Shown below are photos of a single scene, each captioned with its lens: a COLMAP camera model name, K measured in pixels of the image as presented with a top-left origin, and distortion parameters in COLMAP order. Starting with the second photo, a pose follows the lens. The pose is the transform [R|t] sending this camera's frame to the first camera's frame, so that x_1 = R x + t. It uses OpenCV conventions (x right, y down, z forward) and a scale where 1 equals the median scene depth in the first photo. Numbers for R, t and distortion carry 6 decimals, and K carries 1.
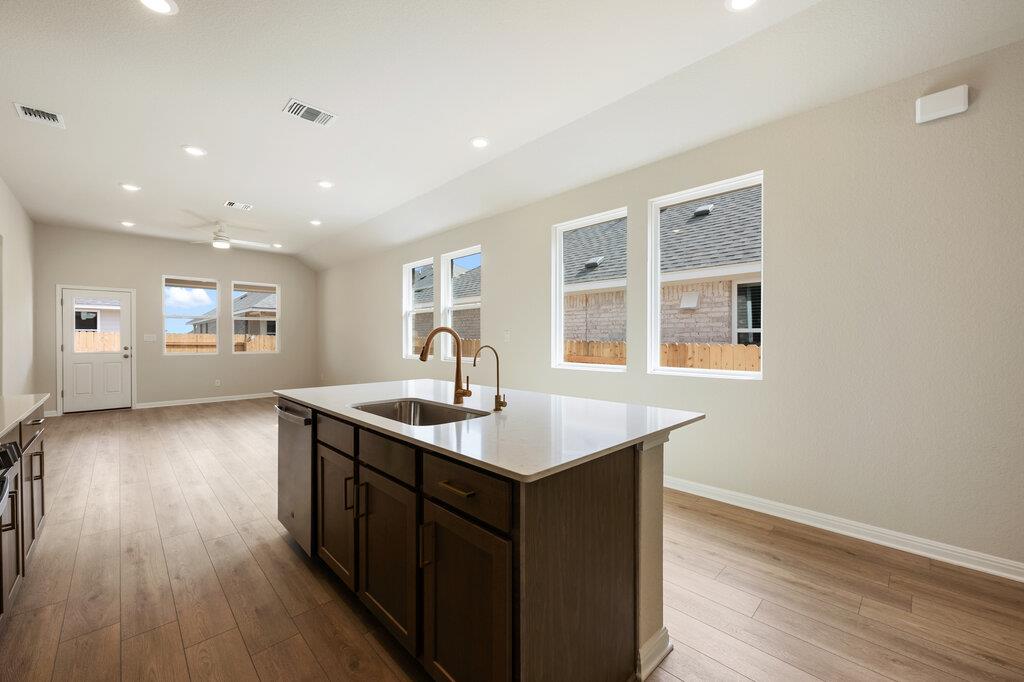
lens RADIAL K [[405.8, 0, 510.3], [0, 405.8, 339.6], [0, 0, 1]] dist [0.001090, -0.000825]
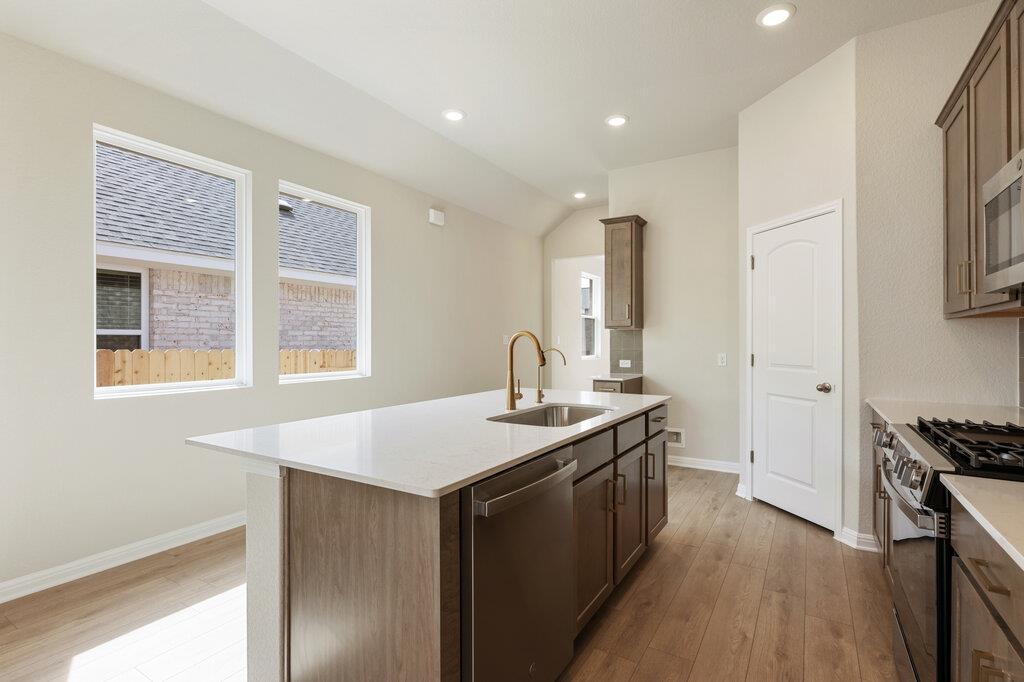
lens RADIAL K [[490.4, 0, 515.5], [0, 490.4, 342.7], [0, 0, 1]] dist [0.004008, -0.000035]
pose [[-0.259482, 0.000492, 0.965748, -0.419745], [0.002749, 0.999996, 0.000229, -0.000993], [-0.965744, 0.002714, -0.259483, 0.430352]]
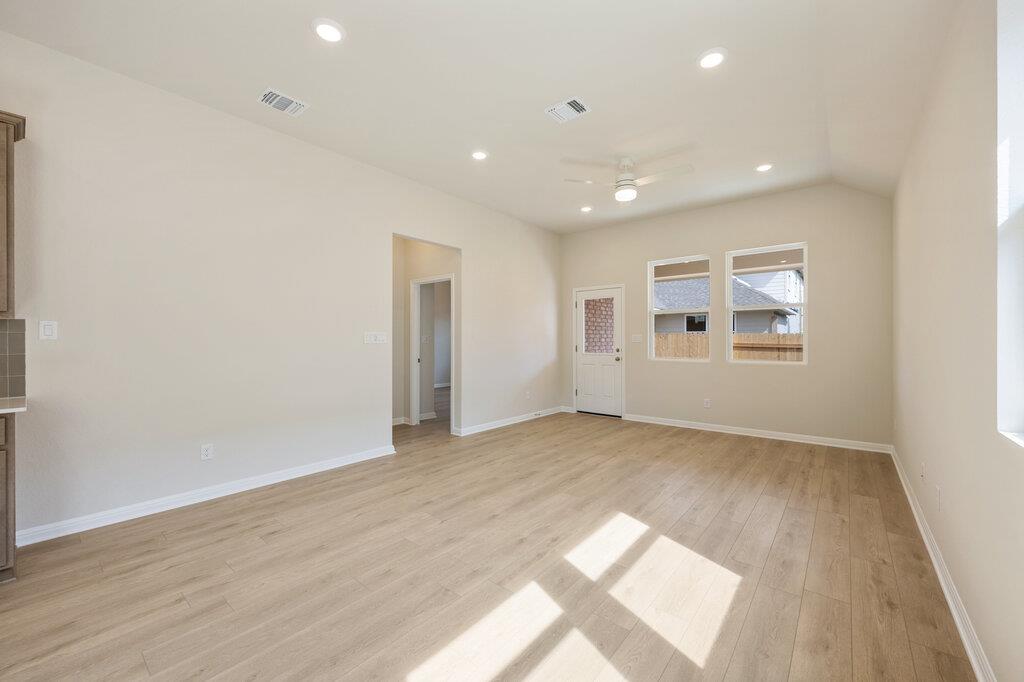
lens RADIAL K [[405.8, 0, 508.2], [0, 405.8, 337.5], [0, 0, 1]] dist [0.001090, -0.000825]
pose [[0.102476, -0.007355, -0.994708, -0.086518], [0.000964, 0.999973, -0.007295, -0.000554], [0.994735, -0.000212, 0.102480, 0.740988]]
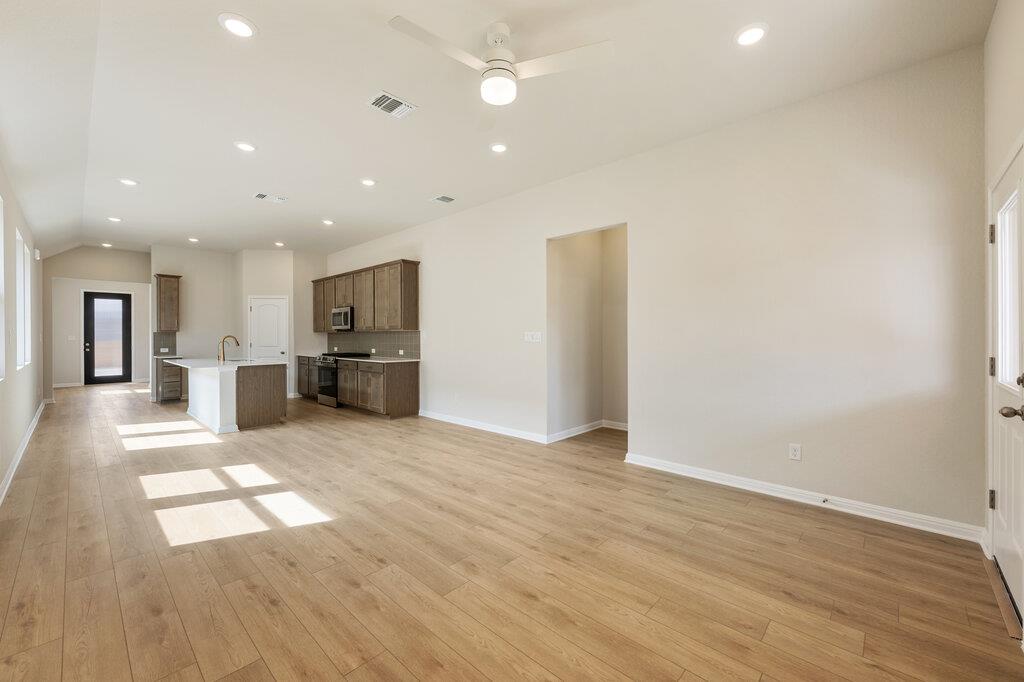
lens RADIAL K [[405.8, 0, 509.7], [0, 405.8, 337.8], [0, 0, 1]] dist [0.001090, -0.000825]
pose [[-0.998839, 0.002585, -0.048103, -0.697187], [0.002397, 0.999989, 0.003958, -0.006464], [0.048113, 0.003838, -0.998835, 1.360592]]
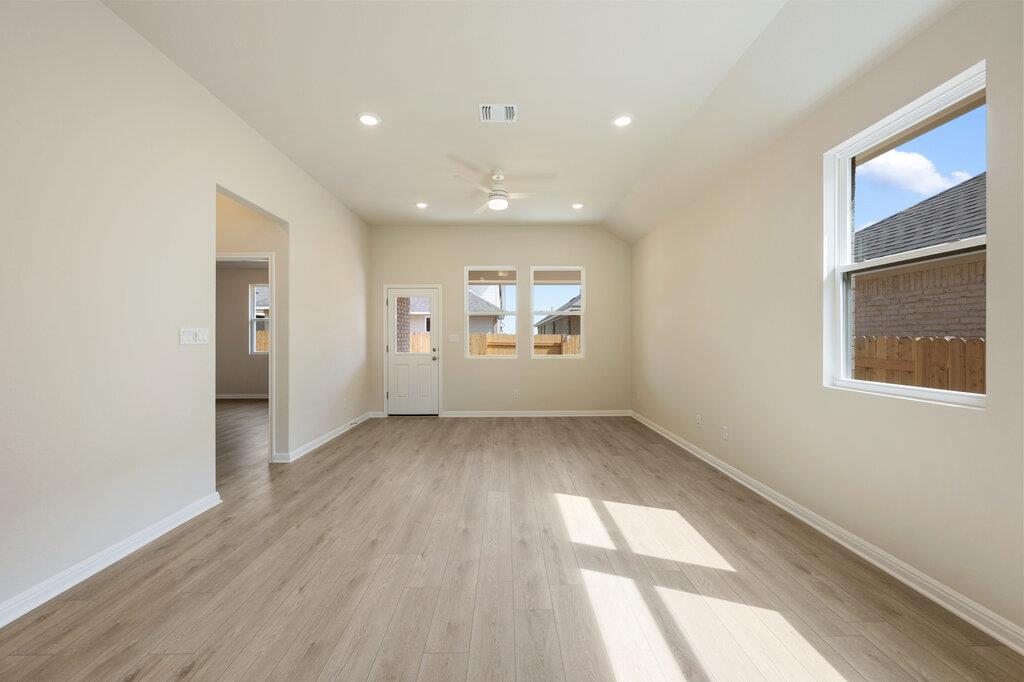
lens RADIAL K [[405.8, 0, 510.0], [0, 405.8, 338.2], [0, 0, 1]] dist [0.001090, -0.000825]
pose [[0.726151, -0.004441, -0.687521, -0.217668], [0.001891, 0.999988, -0.004461, -0.000260], [0.687532, 0.001939, 0.726151, 0.505039]]
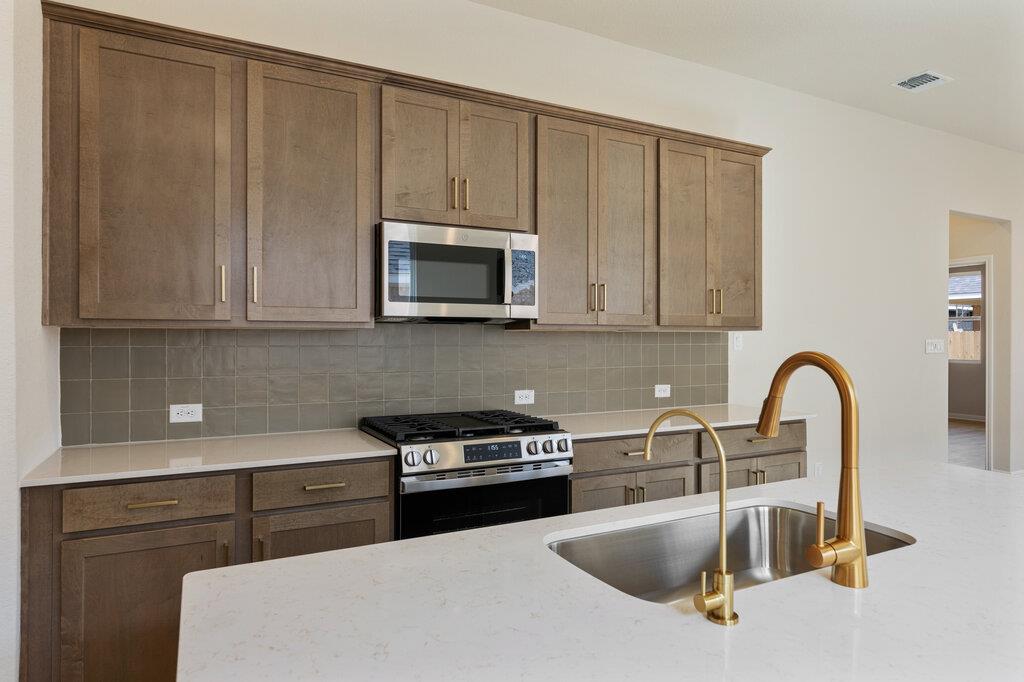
lens RADIAL K [[606.0, 0, 509.8], [0, 606.0, 338.7], [0, 0, 1]] dist [-0.004490, 0.000282]
pose [[-0.295541, -0.000602, -0.955330, 0.140039], [-0.002078, 0.999998, 0.000013, -0.013942], [0.955328, 0.001989, -0.295542, 0.294019]]
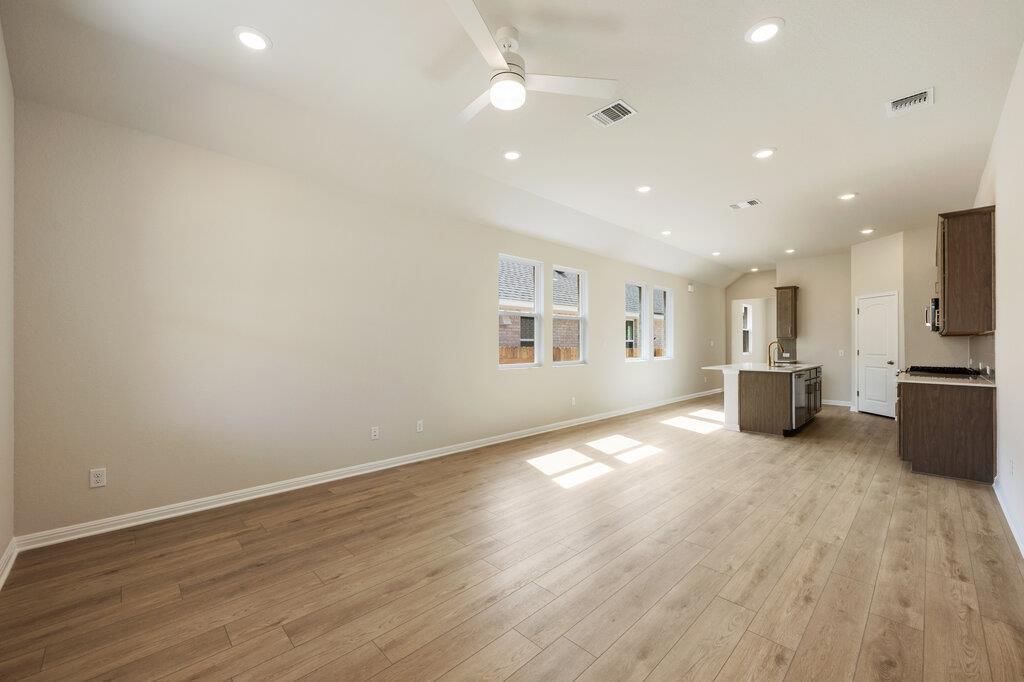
lens RADIAL K [[405.8, 0, 515.1], [0, 405.8, 344.0], [0, 0, 1]] dist [0.001090, -0.000825]
pose [[-0.007548, 0.000796, 0.999971, -1.072578], [0.000327, 1.000000, -0.000794, -0.003046], [-0.999971, 0.000321, -0.007548, 0.987618]]
